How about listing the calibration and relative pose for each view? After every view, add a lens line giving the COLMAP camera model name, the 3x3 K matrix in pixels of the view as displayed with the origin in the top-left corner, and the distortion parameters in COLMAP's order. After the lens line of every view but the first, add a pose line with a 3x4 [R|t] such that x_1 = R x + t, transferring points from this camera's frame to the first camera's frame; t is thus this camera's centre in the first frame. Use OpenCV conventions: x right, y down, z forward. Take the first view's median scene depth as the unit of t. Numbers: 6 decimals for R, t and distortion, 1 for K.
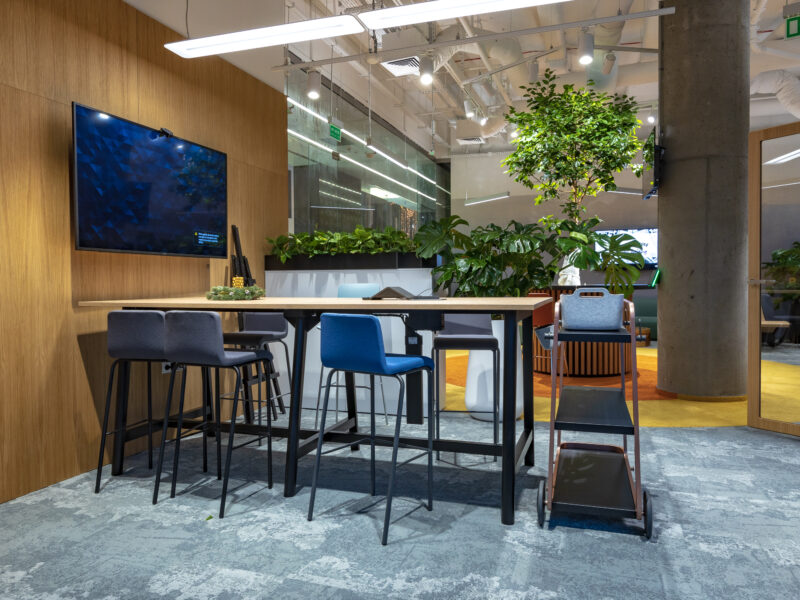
lens RADIAL K [[594.0, 0, 397.2], [0, 594.0, 296.1], [0, 0, 1]] dist [0.009829, -0.003295]
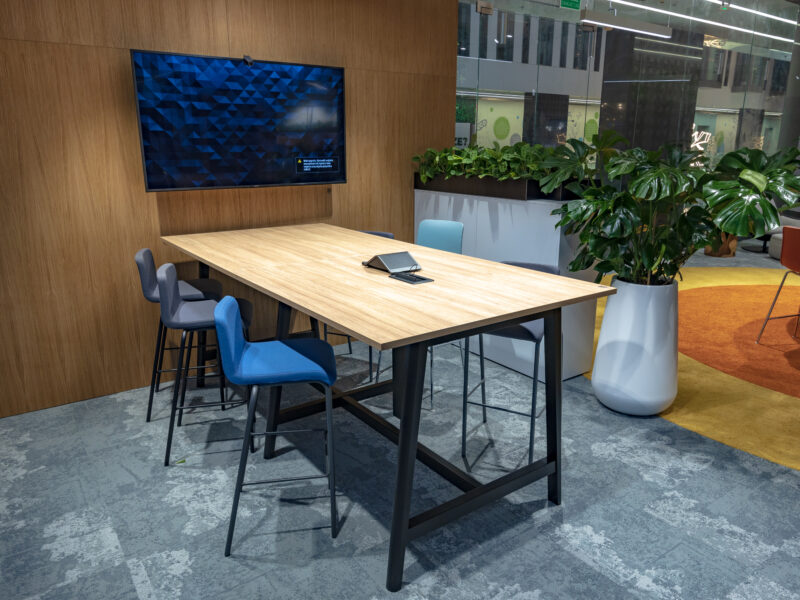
lens RADIAL K [[582.4, 0, 403.1], [0, 582.4, 294.6], [0, 0, 1]] dist [0.003911, 0.002703]
pose [[0.815650, 0.151270, -0.558420, 0.497686], [-0.019194, 0.971757, 0.235204, -0.160840], [0.578227, -0.181126, 0.795517, 0.390396]]
